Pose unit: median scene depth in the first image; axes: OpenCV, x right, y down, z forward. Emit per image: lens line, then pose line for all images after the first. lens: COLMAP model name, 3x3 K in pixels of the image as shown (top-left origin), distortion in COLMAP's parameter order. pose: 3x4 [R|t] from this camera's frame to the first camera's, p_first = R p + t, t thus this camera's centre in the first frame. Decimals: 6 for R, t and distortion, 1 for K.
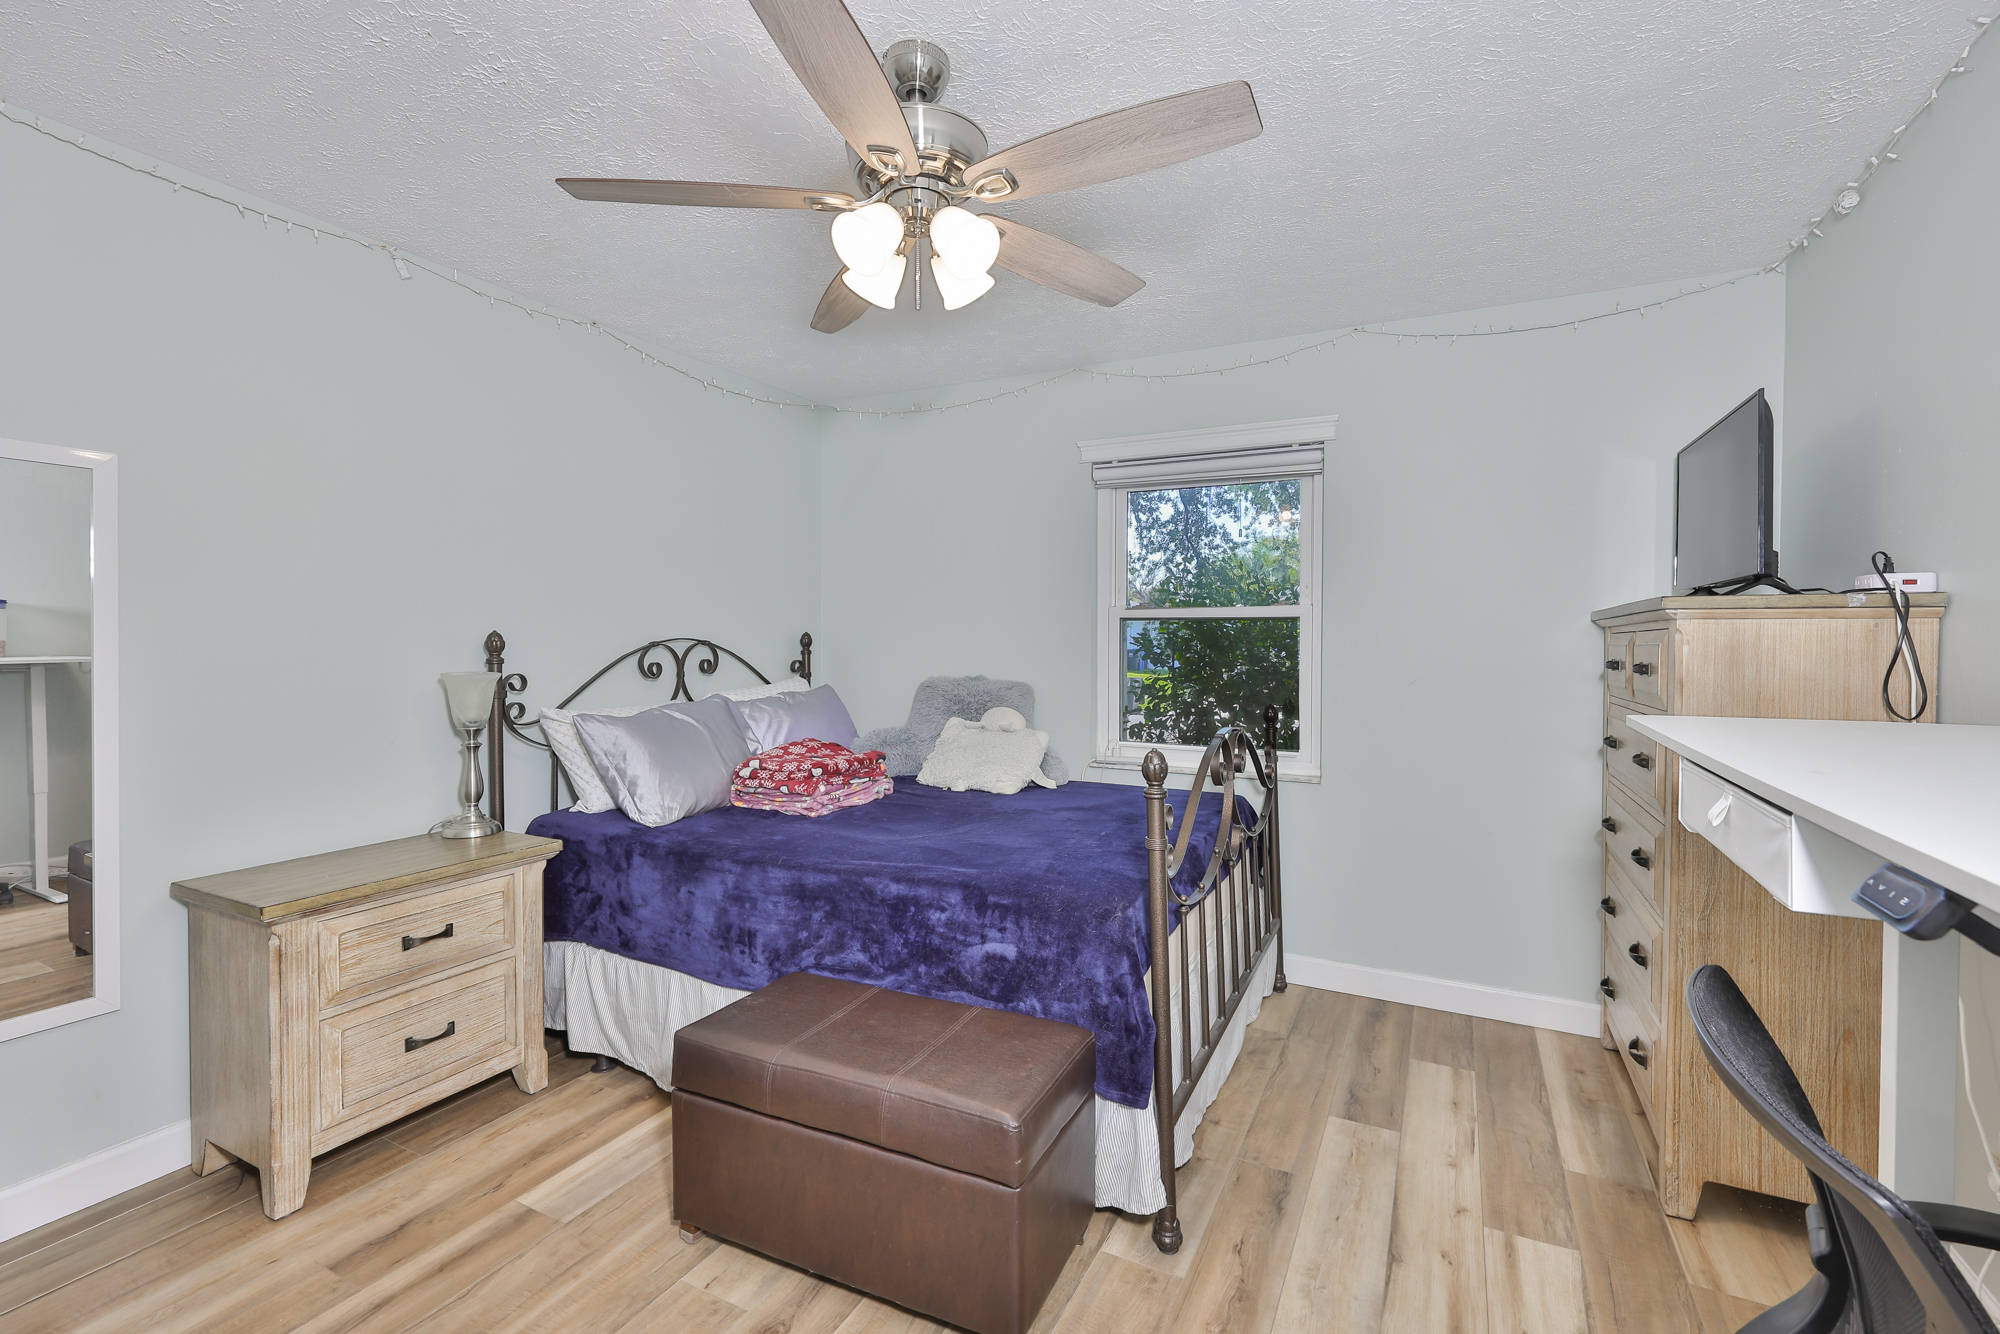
lens RADIAL K [[802.7, 0, 1000.0], [0, 802.7, 667.0], [0, 0, 1]] dist [-0.018792, -0.000085]
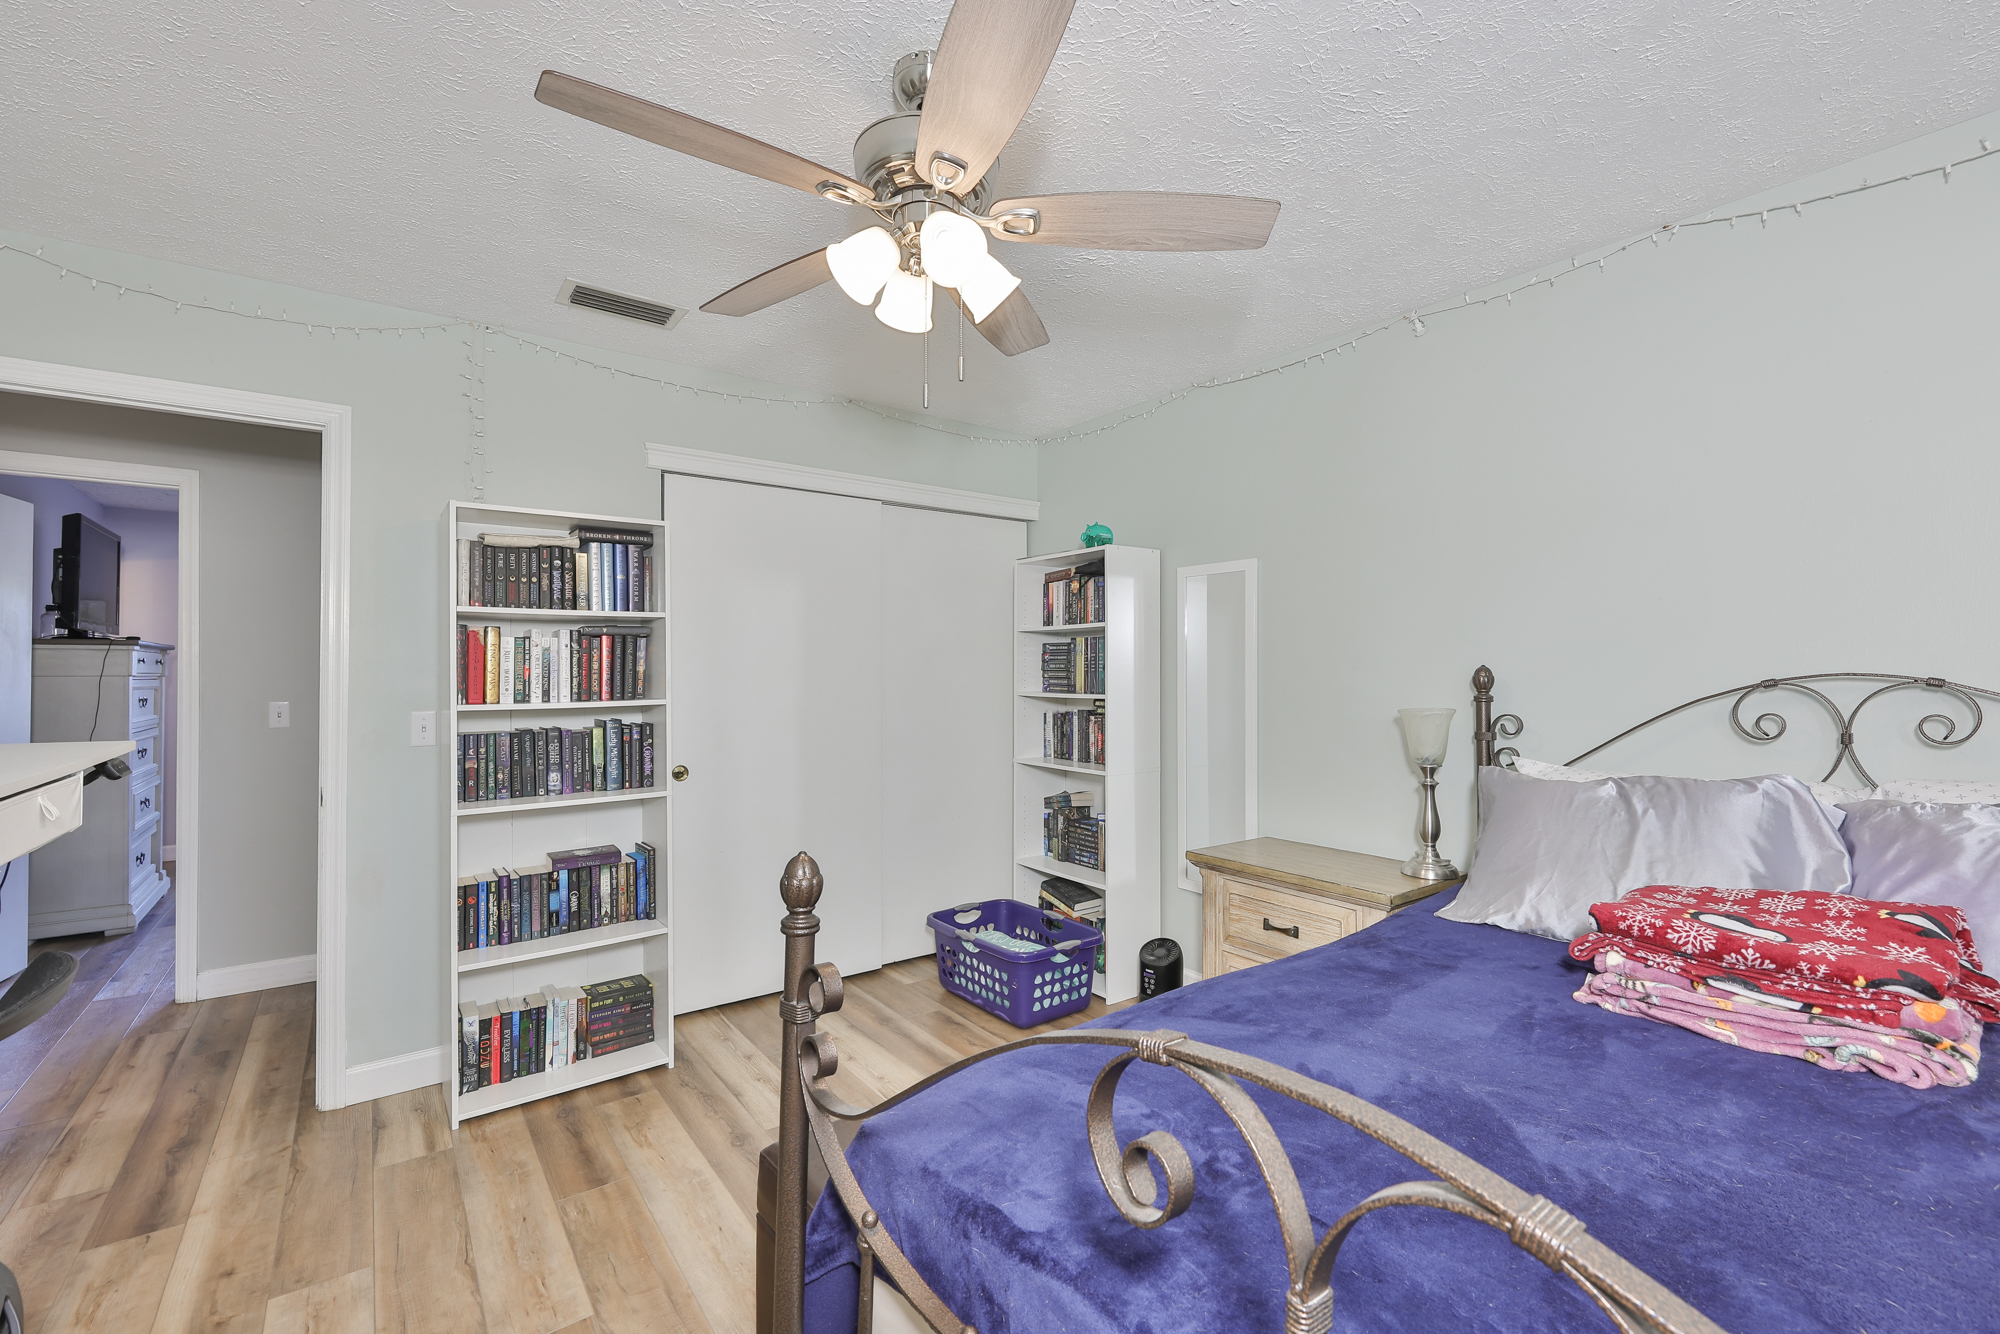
lens RADIAL K [[831.3, 0, 1004.1], [0, 831.3, 662.5], [0, 0, 1]] dist [-0.002166, -0.000017]
pose [[-0.393867, -0.010830, -0.919104, 0.454111], [-0.033652, 0.999430, 0.002644, -0.033140], [0.918551, 0.031971, -0.394007, 0.870766]]
